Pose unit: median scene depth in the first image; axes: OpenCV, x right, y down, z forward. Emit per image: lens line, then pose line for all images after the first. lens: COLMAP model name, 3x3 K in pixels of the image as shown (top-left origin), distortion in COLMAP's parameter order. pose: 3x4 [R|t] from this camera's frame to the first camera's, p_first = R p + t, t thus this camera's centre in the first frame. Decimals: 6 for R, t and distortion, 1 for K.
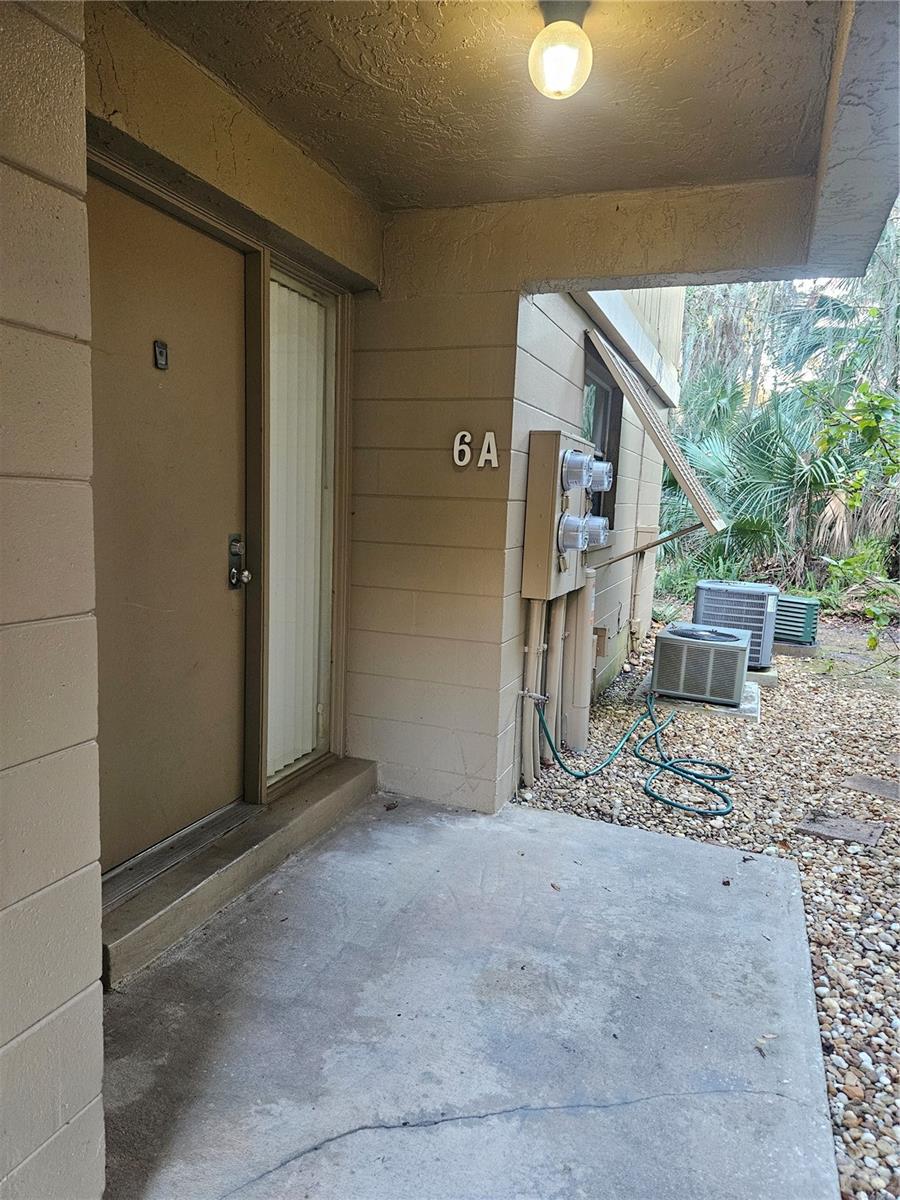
lens RADIAL K [[789.7, 0, 445.9], [0, 789.7, 613.1], [0, 0, 1]] dist [0.068954, -0.055542]
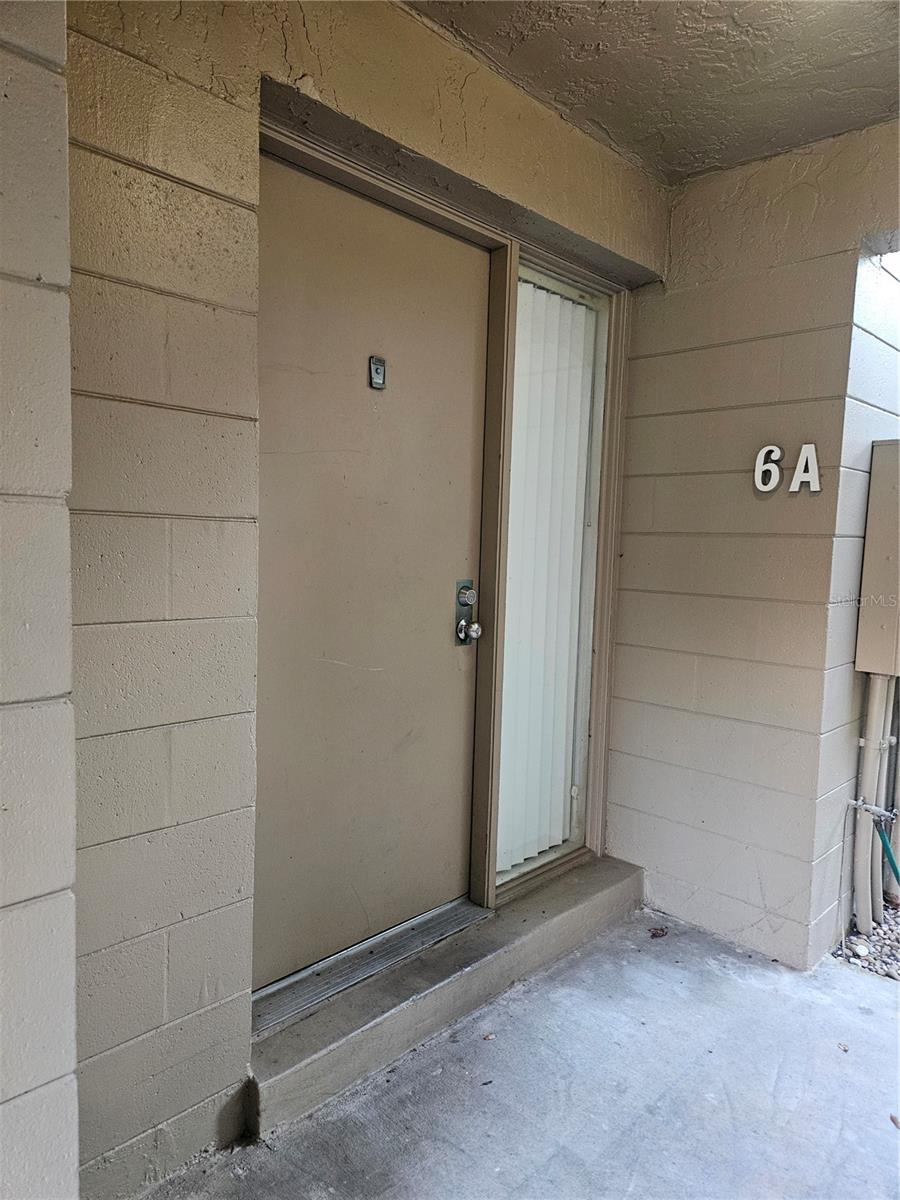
lens RADIAL K [[789.7, 0, 445.9], [0, 789.7, 613.1], [0, 0, 1]] dist [0.068954, -0.055542]
pose [[0.920738, 0.025034, -0.389378, 0.039739], [-0.047537, 0.997703, -0.048262, -0.021070], [0.387275, 0.062946, 0.919813, 0.202440]]
